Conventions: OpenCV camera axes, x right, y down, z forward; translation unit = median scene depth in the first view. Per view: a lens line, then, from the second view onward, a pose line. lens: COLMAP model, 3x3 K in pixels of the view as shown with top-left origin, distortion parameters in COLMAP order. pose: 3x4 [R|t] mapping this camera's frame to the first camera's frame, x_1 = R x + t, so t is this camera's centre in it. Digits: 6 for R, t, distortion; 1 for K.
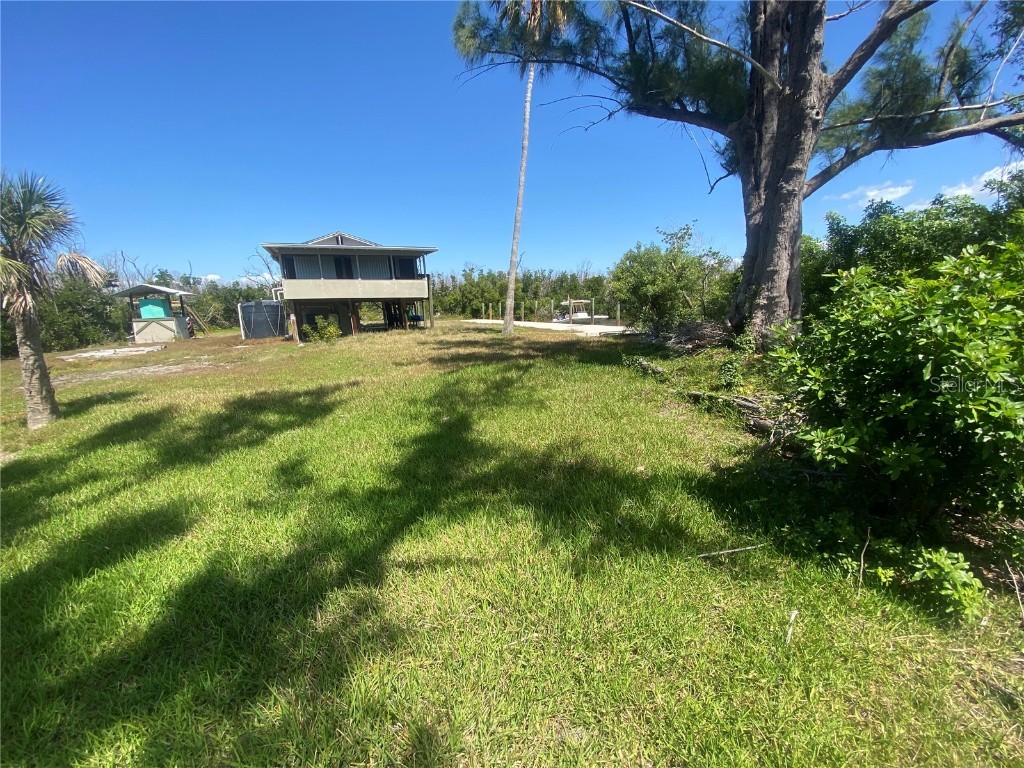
lens RADIAL K [[417.9, 0, 514.3], [0, 417.9, 382.9], [0, 0, 1]] dist [0.042685, -0.030257]
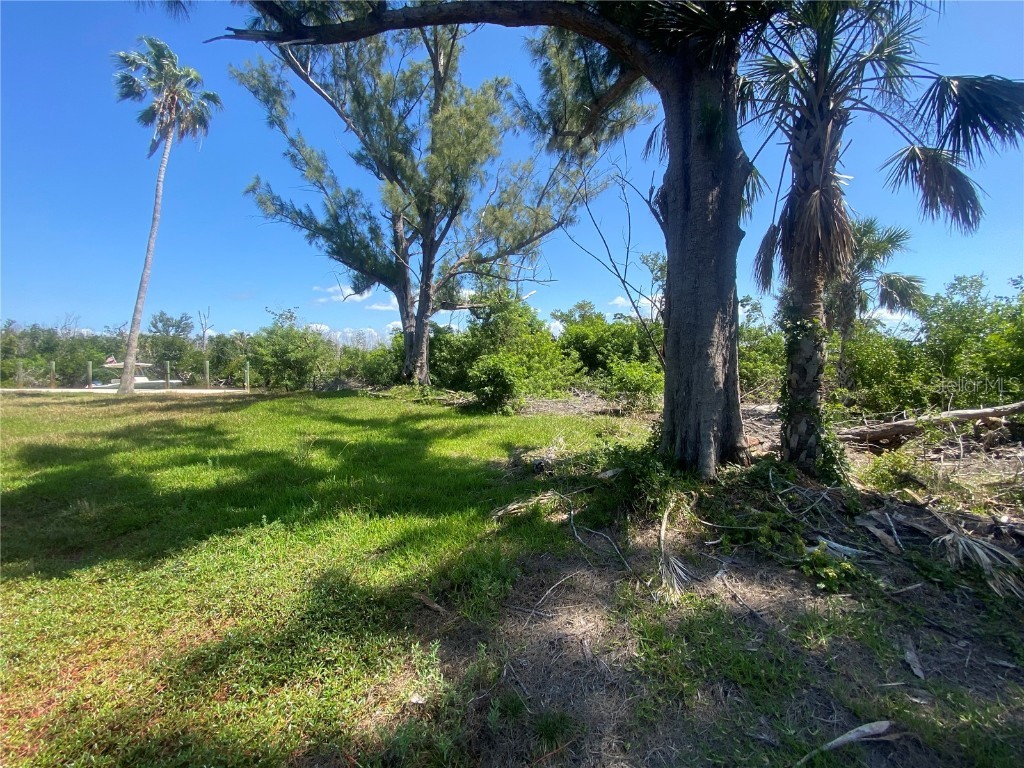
lens RADIAL K [[417.9, 0, 514.3], [0, 417.9, 382.9], [0, 0, 1]] dist [0.042685, -0.030257]
pose [[0.477327, 0.011795, 0.878647, -1.226635], [0.142169, 0.985700, -0.090466, 0.199280], [-0.867149, 0.168098, 0.468824, -0.559103]]
